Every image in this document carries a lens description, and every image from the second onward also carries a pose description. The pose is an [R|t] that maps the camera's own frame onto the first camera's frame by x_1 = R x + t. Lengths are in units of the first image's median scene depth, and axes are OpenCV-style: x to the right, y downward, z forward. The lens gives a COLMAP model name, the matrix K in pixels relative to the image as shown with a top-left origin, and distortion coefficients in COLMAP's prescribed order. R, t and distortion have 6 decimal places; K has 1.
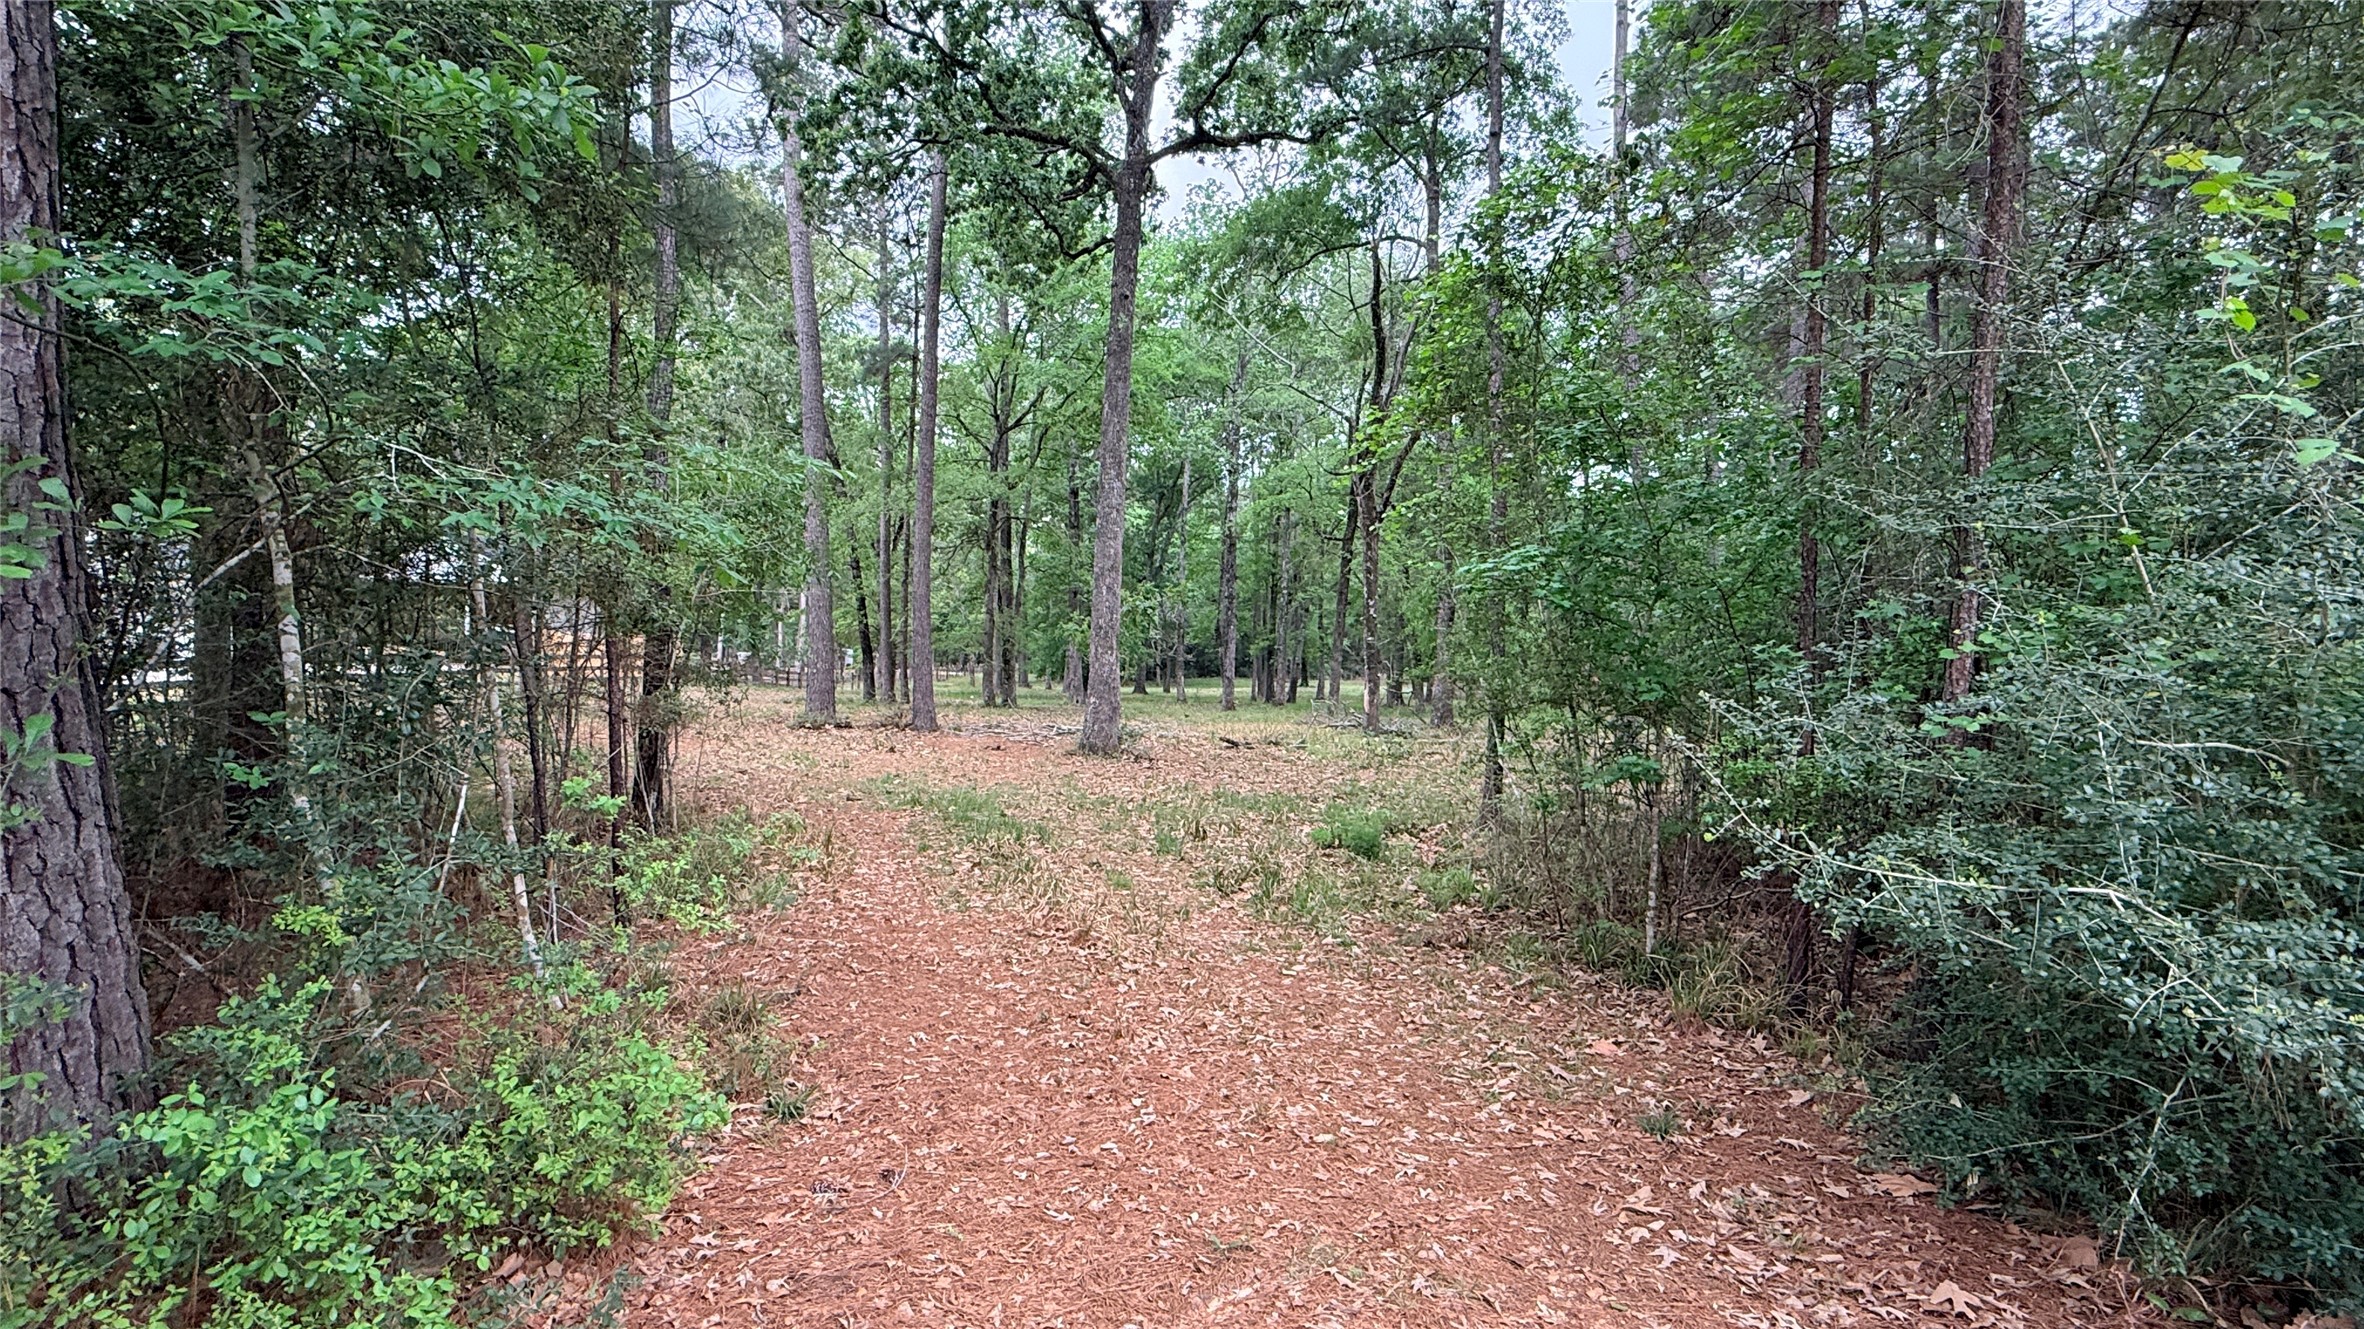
lens RADIAL K [[1195.0, 0, 1177.6], [0, 1195.0, 666.6], [0, 0, 1]] dist [0.001514, 0.000042]
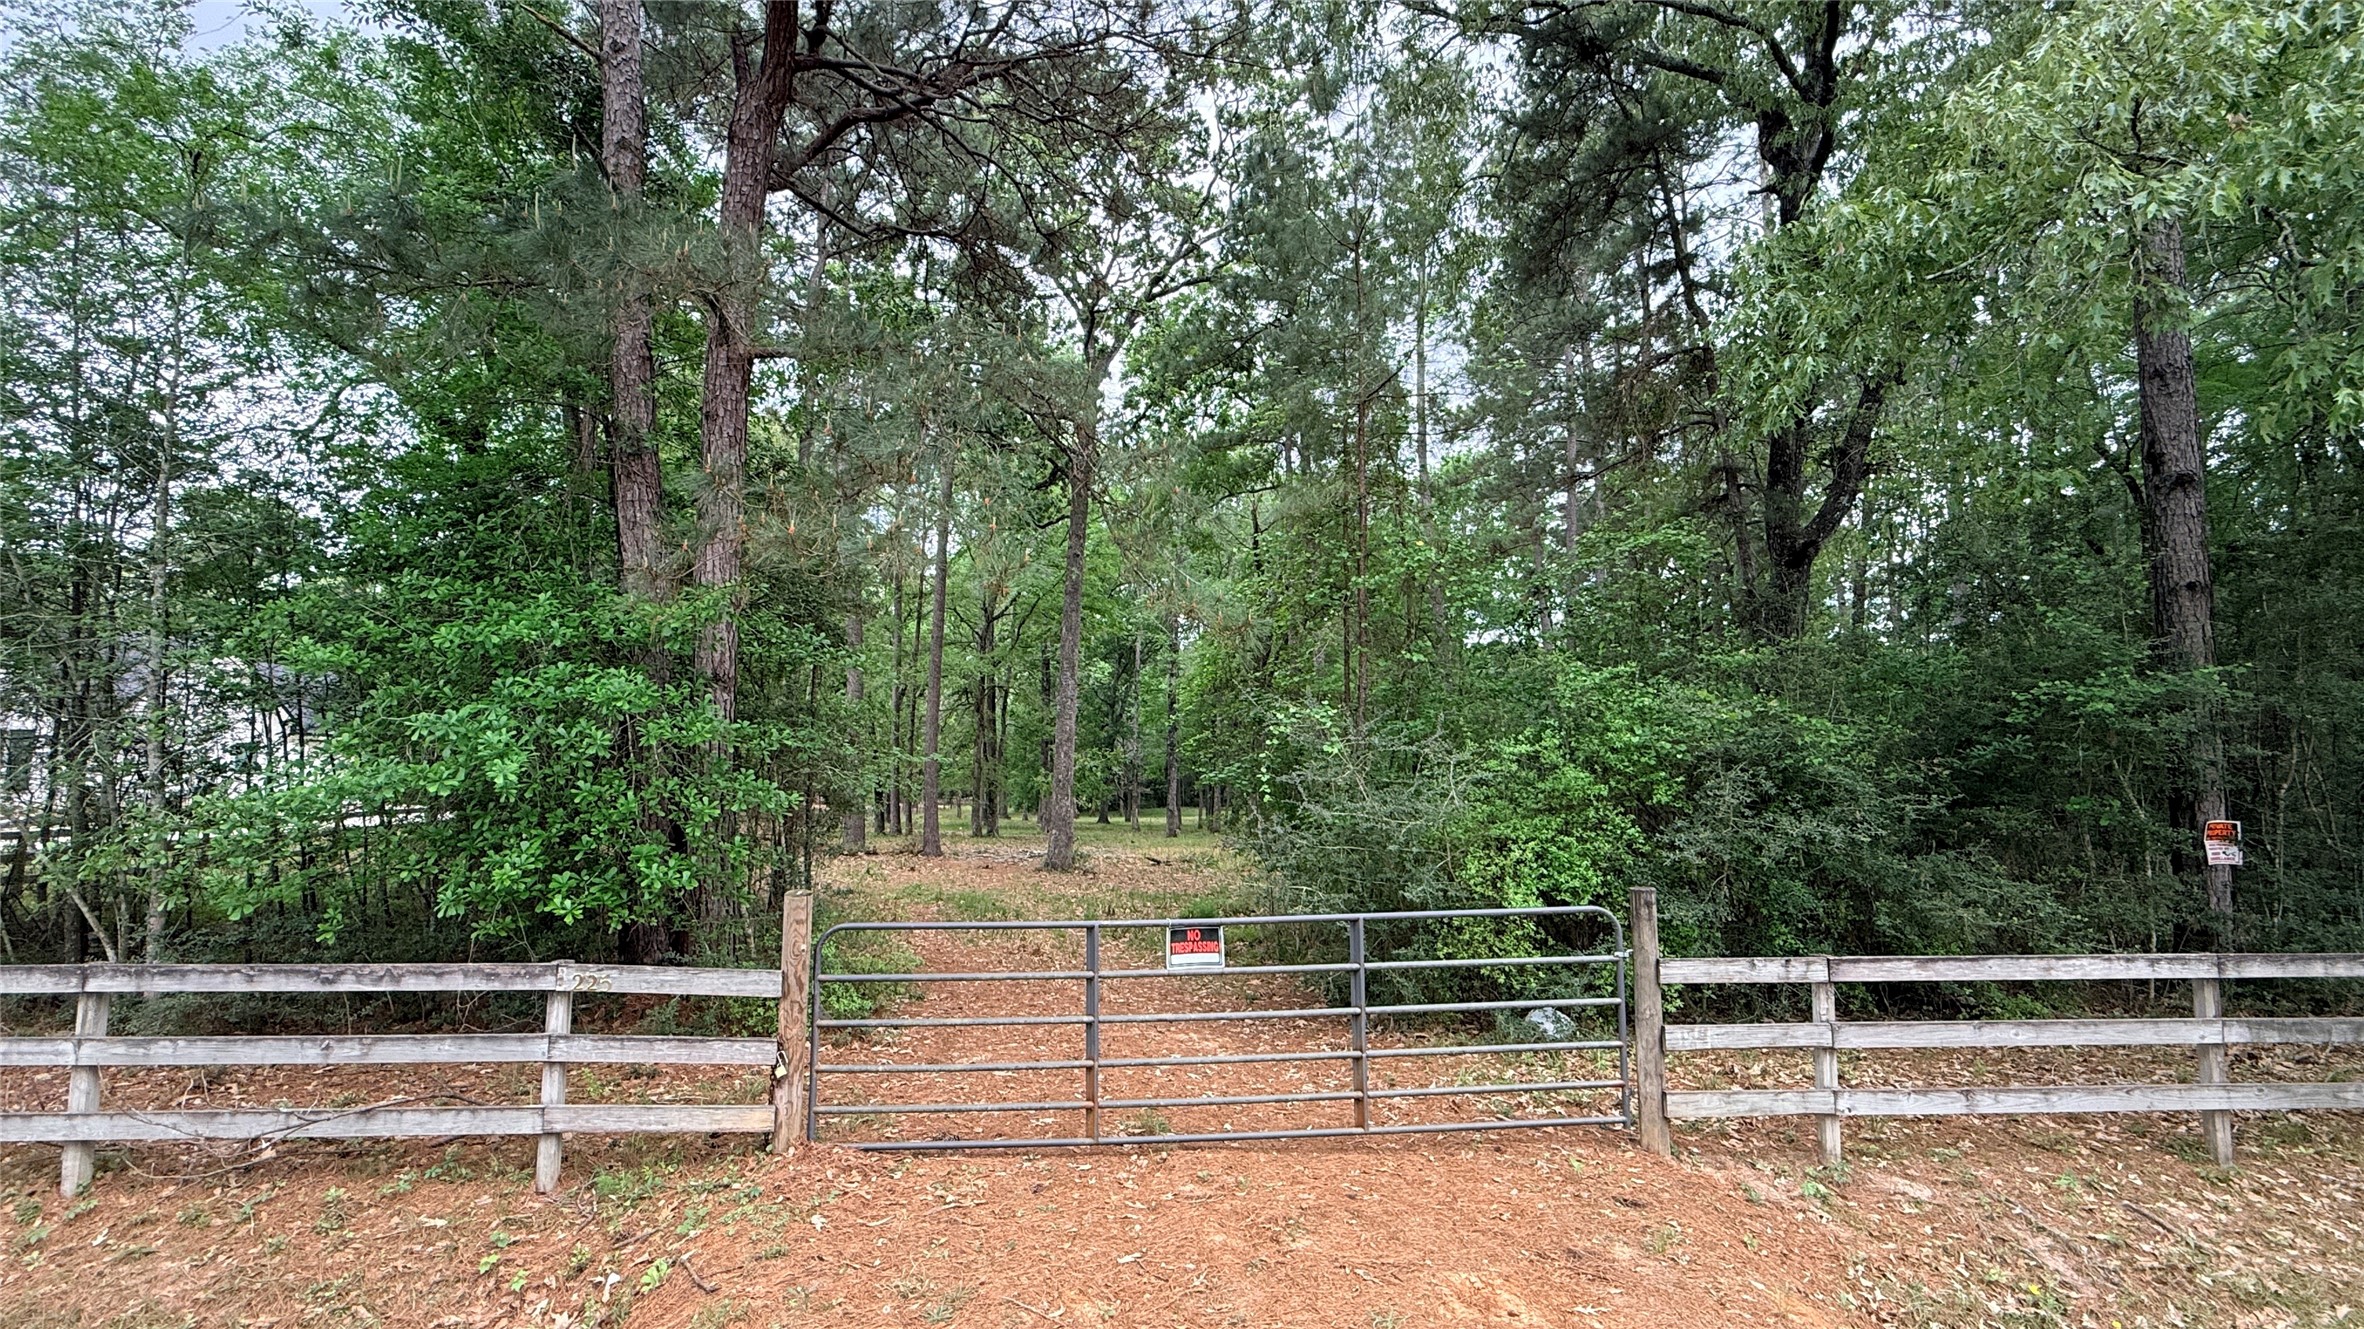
lens RADIAL K [[1111.6, 0, 1188.4], [0, 1111.6, 670.2], [0, 0, 1]] dist [-0.000735, -0.000004]
pose [[0.999284, -0.007528, 0.037067, 0.022049], [0.011588, 0.993800, -0.110576, -0.008135], [-0.036005, 0.110926, 0.993176, -0.185042]]
